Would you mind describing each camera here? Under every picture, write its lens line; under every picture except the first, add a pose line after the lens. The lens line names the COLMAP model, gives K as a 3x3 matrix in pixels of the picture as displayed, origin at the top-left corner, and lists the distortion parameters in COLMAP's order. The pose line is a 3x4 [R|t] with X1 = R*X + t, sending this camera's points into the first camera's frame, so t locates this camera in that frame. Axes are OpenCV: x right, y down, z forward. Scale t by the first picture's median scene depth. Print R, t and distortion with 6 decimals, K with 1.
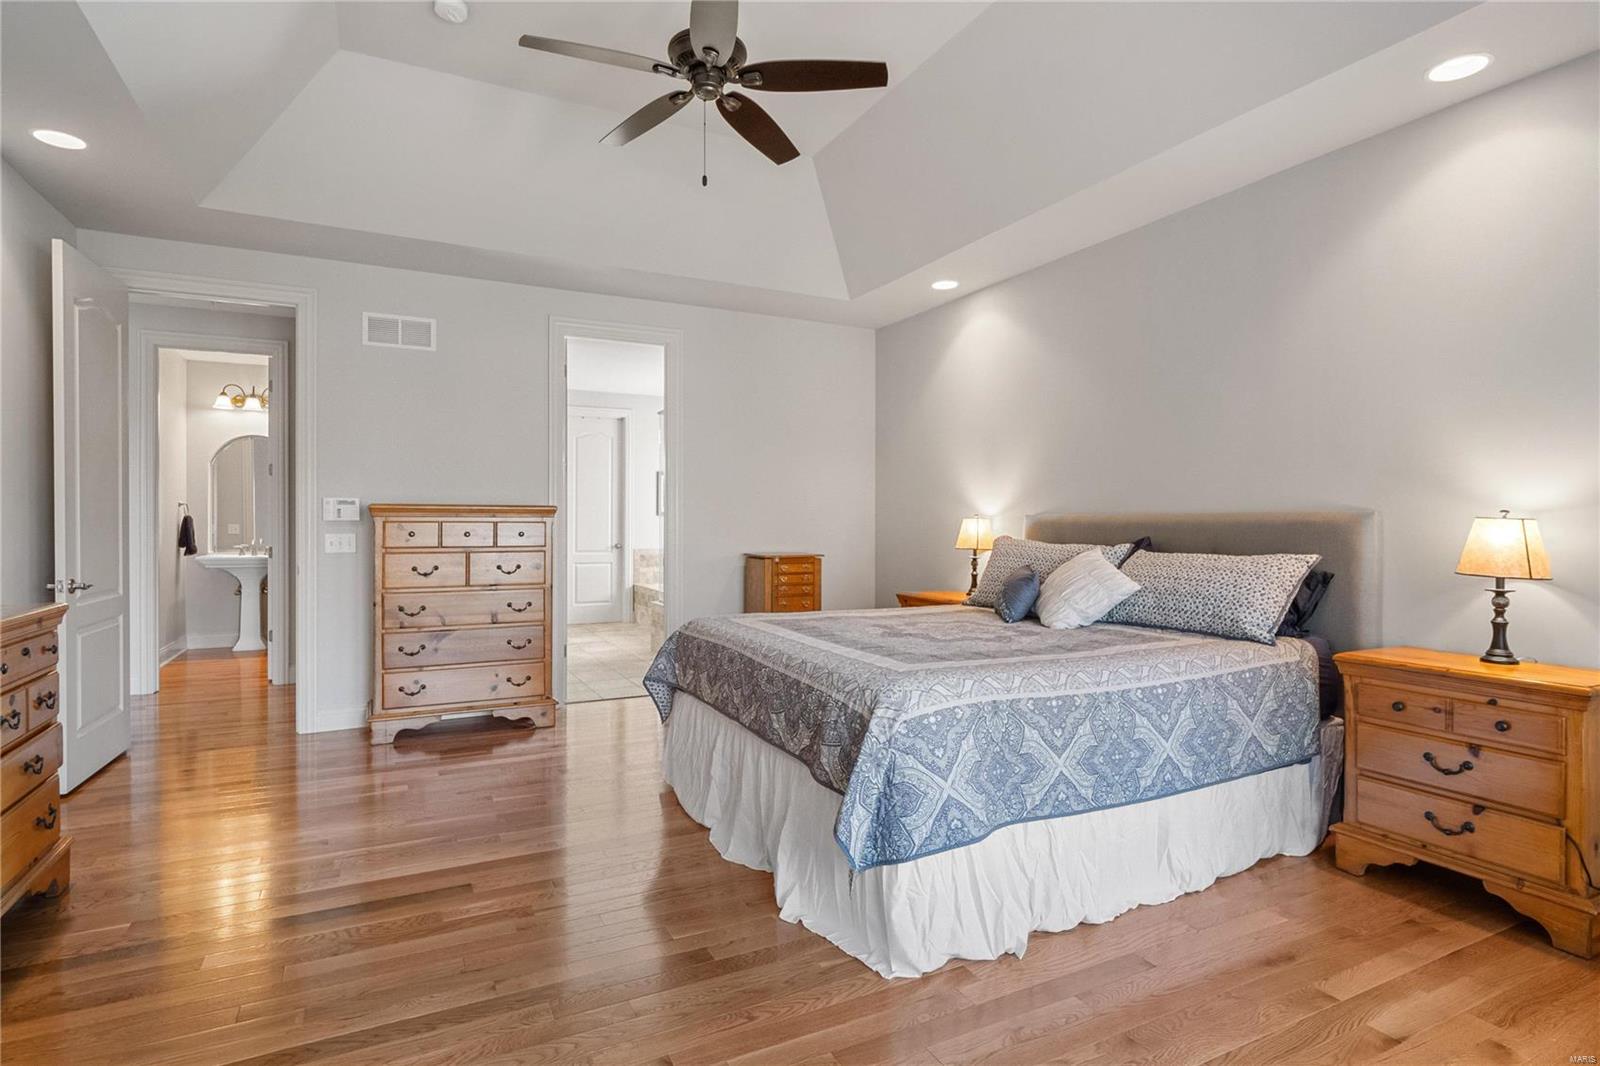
lens RADIAL K [[812.6, 0, 802.1], [0, 812.6, 532.0], [0, 0, 1]] dist [-0.003238, -0.001656]
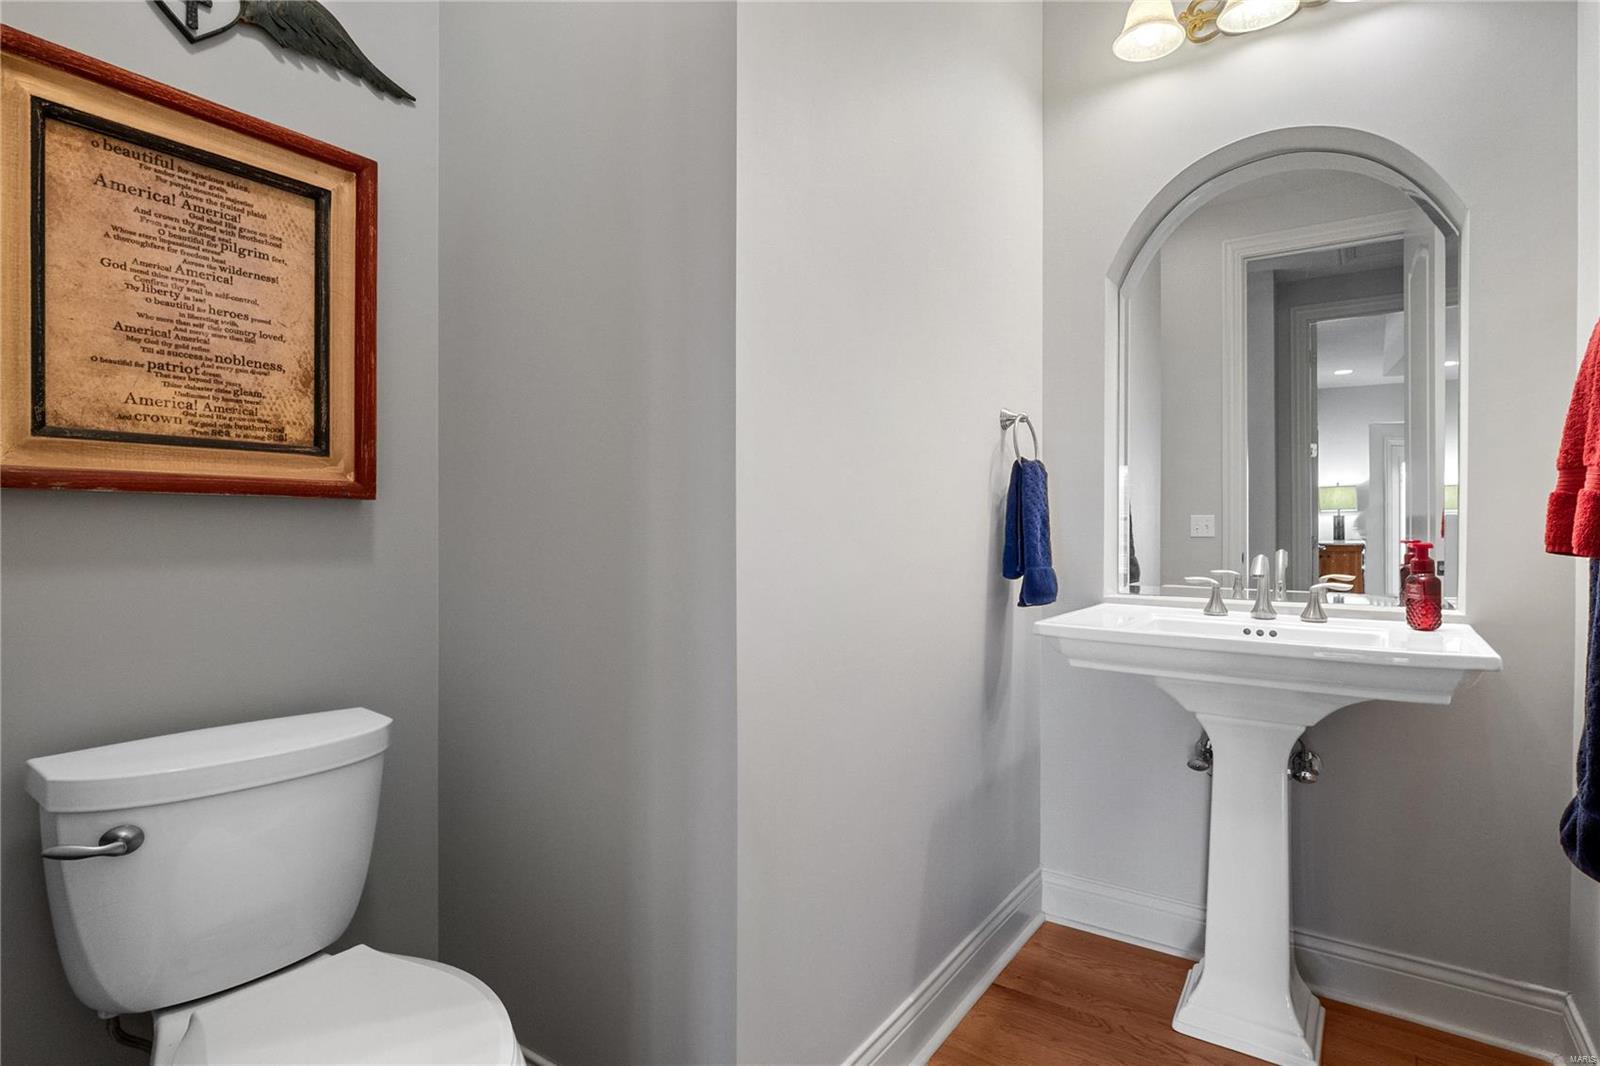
lens RADIAL K [[812.6, 0, 801.8], [0, 812.6, 530.1], [0, 0, 1]] dist [-0.003238, -0.001656]
pose [[0.473531, -0.001262, -0.880776, -0.556585], [-0.005217, 0.999977, -0.004238, 0.004454], [0.880761, 0.006602, 0.473514, 0.806266]]
